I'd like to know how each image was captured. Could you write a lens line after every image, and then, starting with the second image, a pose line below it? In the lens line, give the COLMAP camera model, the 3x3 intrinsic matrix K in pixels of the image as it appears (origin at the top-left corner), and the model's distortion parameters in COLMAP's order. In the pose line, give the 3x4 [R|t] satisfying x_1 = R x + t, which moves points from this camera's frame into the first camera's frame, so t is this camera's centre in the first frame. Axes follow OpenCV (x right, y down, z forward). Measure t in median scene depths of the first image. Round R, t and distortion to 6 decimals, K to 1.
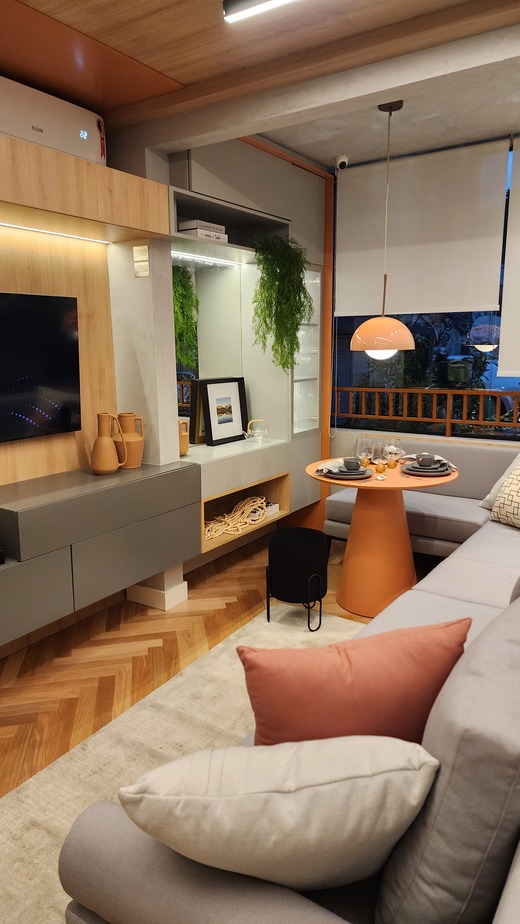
lens RADIAL K [[626.3, 0, 261.2], [0, 626.3, 448.8], [0, 0, 1]] dist [0.111724, -0.087971]
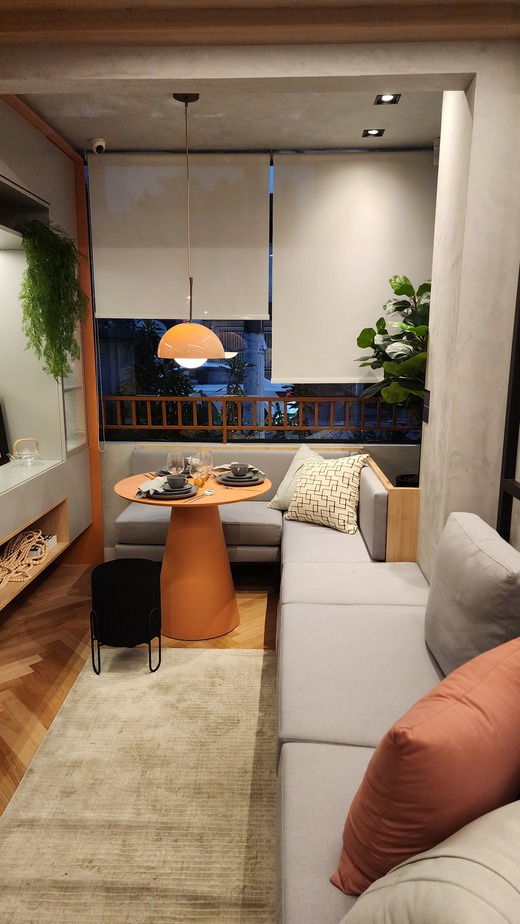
lens RADIAL K [[626.6, 0, 260.0], [0, 626.6, 462.0], [0, 0, 1]] dist [0.099438, -0.085368]
pose [[0.851841, -0.089303, 0.516132, -0.210213], [0.080014, 0.995980, 0.040271, -0.029361], [-0.517653, 0.006993, 0.855562, 0.135958]]
